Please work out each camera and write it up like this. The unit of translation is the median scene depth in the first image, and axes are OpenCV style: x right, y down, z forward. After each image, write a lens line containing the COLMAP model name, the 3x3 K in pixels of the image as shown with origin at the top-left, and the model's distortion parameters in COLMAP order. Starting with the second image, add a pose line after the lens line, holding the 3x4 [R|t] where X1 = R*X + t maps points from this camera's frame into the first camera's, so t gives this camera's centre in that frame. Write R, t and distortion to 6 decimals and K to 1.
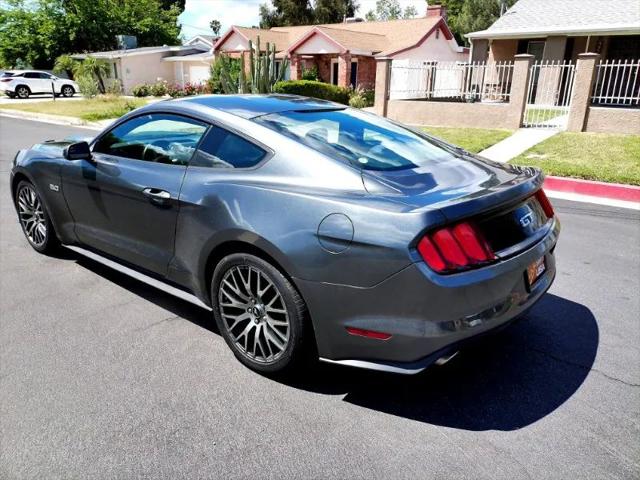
lens RADIAL K [[481.6, 0, 321.2], [0, 481.6, 228.8], [0, 0, 1]] dist [0.049179, -0.053347]
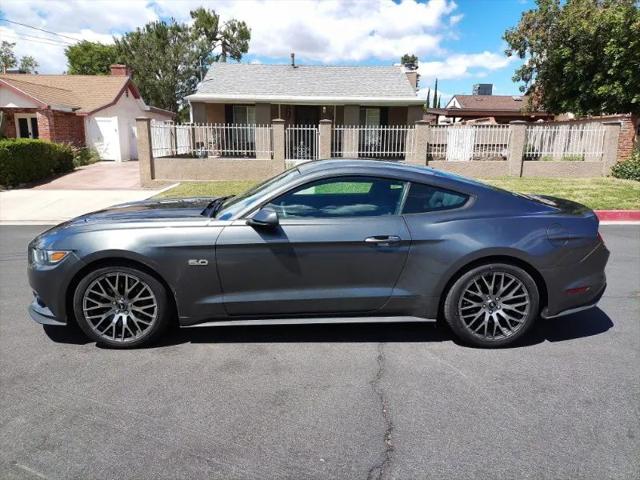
lens RADIAL K [[478.2, 0, 321.2], [0, 478.2, 236.8], [0, 0, 1]] dist [0.055039, -0.048597]
pose [[0.746259, -0.140532, 0.650653, -0.240792], [0.198588, 0.979951, -0.016113, -0.017719], [-0.635343, 0.141236, 0.759205, 0.035221]]
